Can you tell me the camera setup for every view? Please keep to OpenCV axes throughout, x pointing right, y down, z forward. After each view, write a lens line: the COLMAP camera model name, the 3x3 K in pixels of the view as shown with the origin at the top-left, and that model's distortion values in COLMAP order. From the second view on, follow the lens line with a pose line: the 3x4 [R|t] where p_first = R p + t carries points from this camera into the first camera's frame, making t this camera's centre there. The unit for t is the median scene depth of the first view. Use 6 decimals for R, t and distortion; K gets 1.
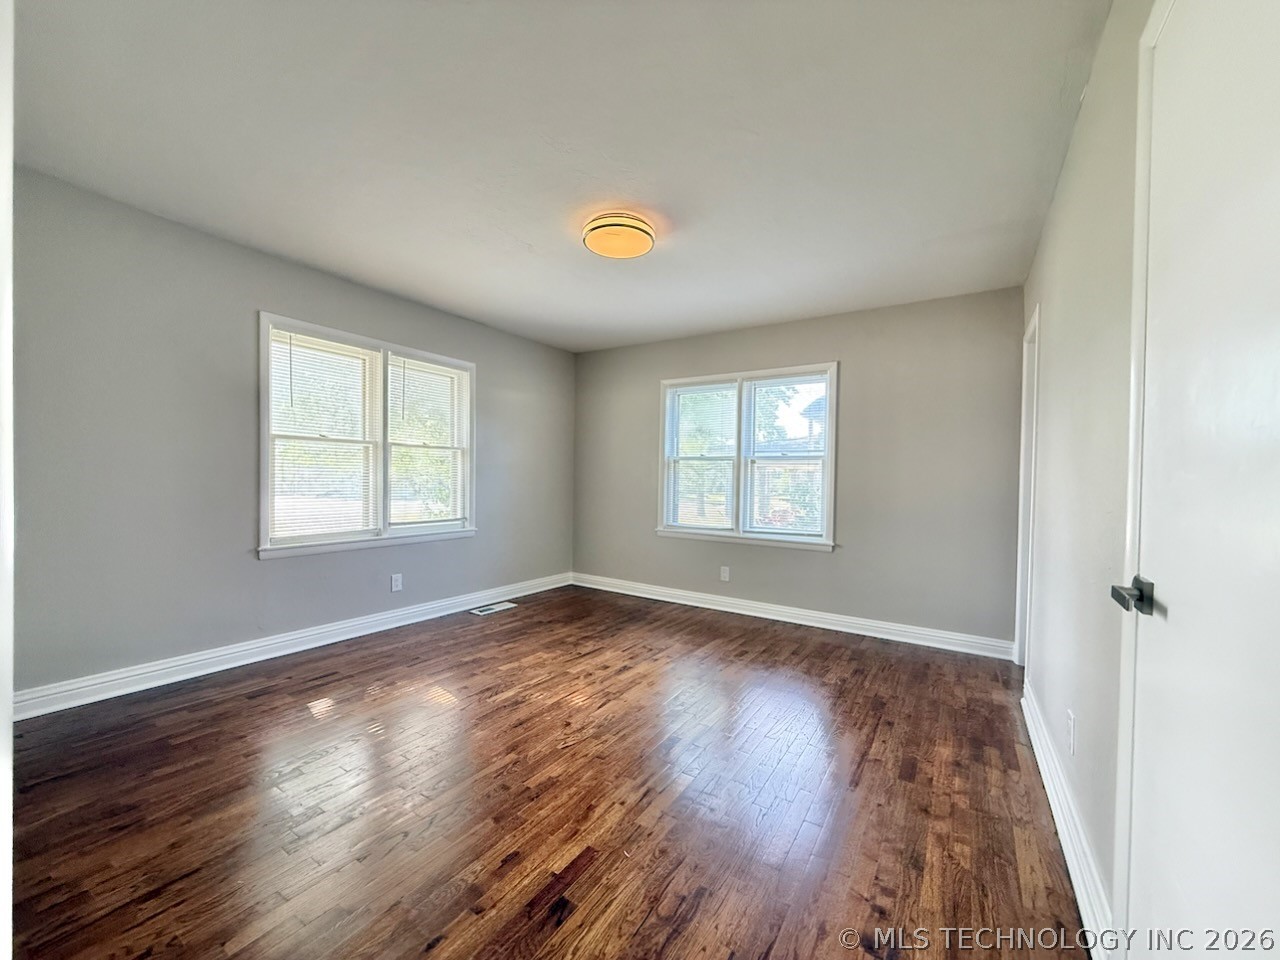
lens RADIAL K [[508.8, 0, 637.1], [0, 508.8, 482.9], [0, 0, 1]] dist [0.000097, 0.000627]
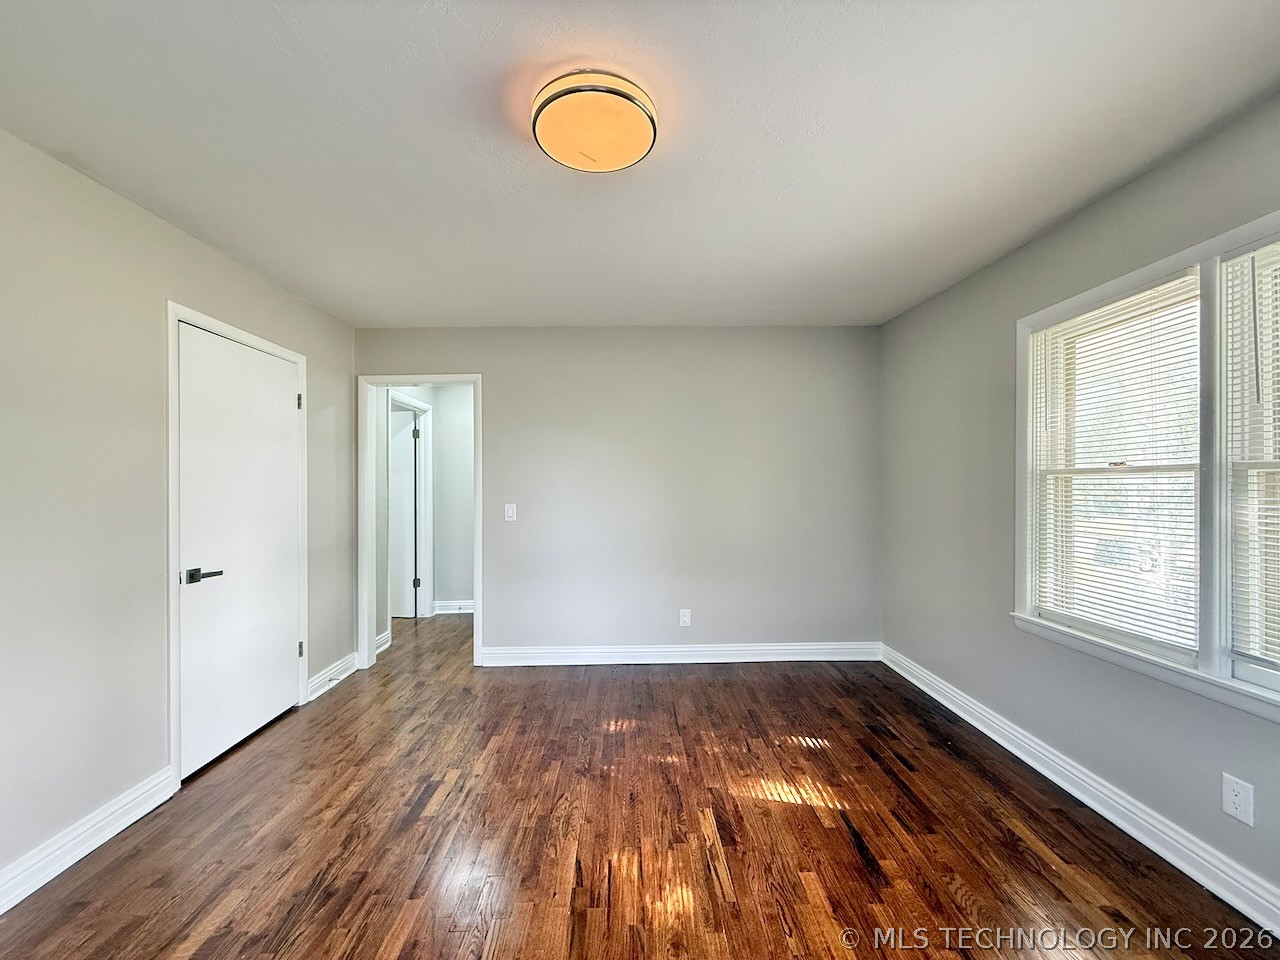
lens RADIAL K [[508.8, 0, 637.1], [0, 508.8, 482.9], [0, 0, 1]] dist [0.000097, 0.000627]
pose [[-0.831923, -0.013515, -0.554727, 0.166943], [-0.011635, 0.999908, -0.006912, -0.052395], [0.554770, 0.000704, -0.832004, 1.061416]]
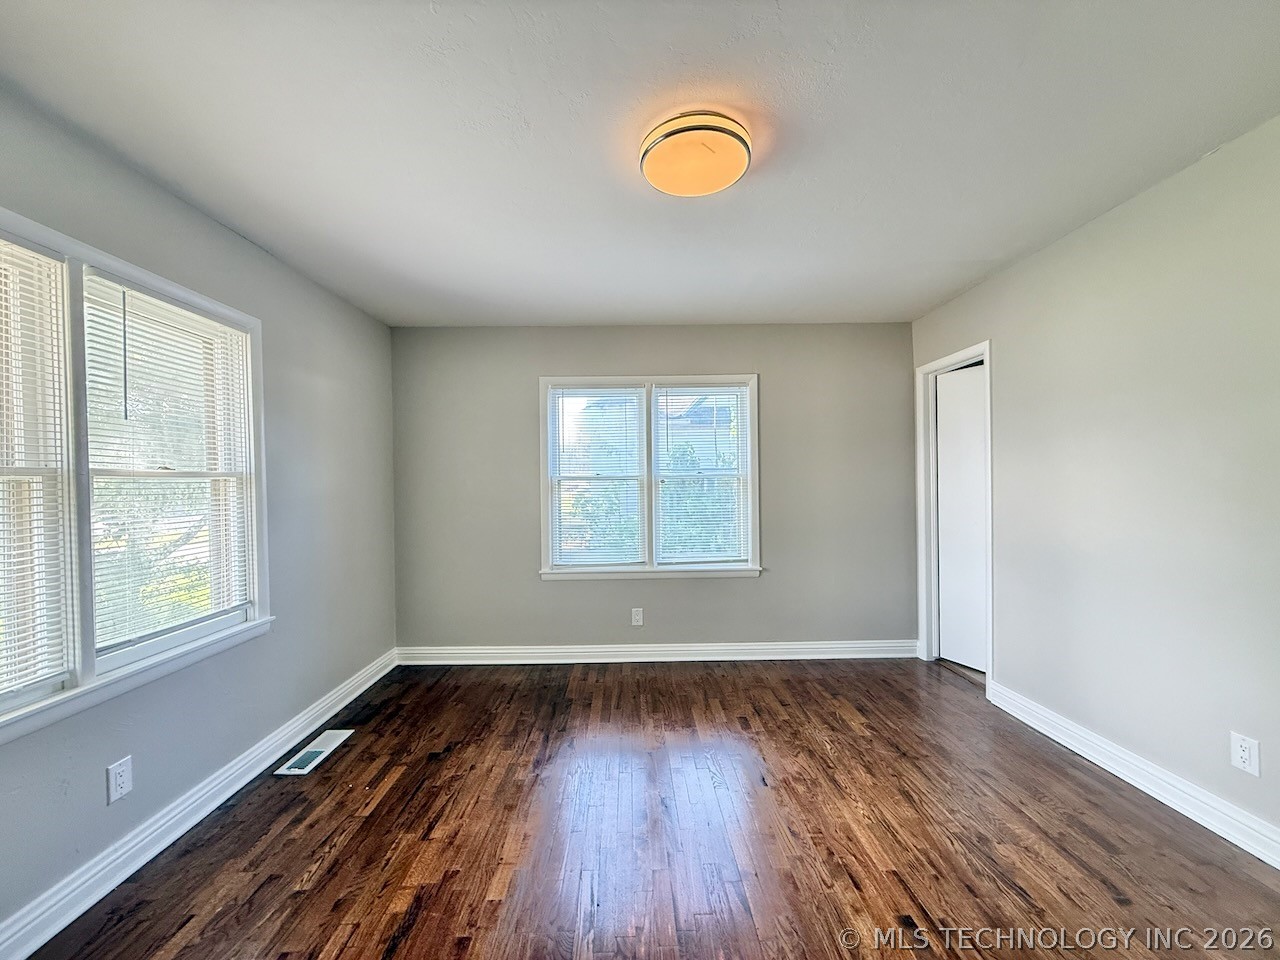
lens RADIAL K [[505.5, 0, 640.0], [0, 505.5, 480.0], [0, 0, 1]] dist [0.000299, -0.000085]
pose [[0.830528, -0.028806, 0.556232, -0.328215], [0.036171, 0.999343, -0.002254, -0.051087], [-0.555802, 0.021991, 0.831024, 0.361745]]
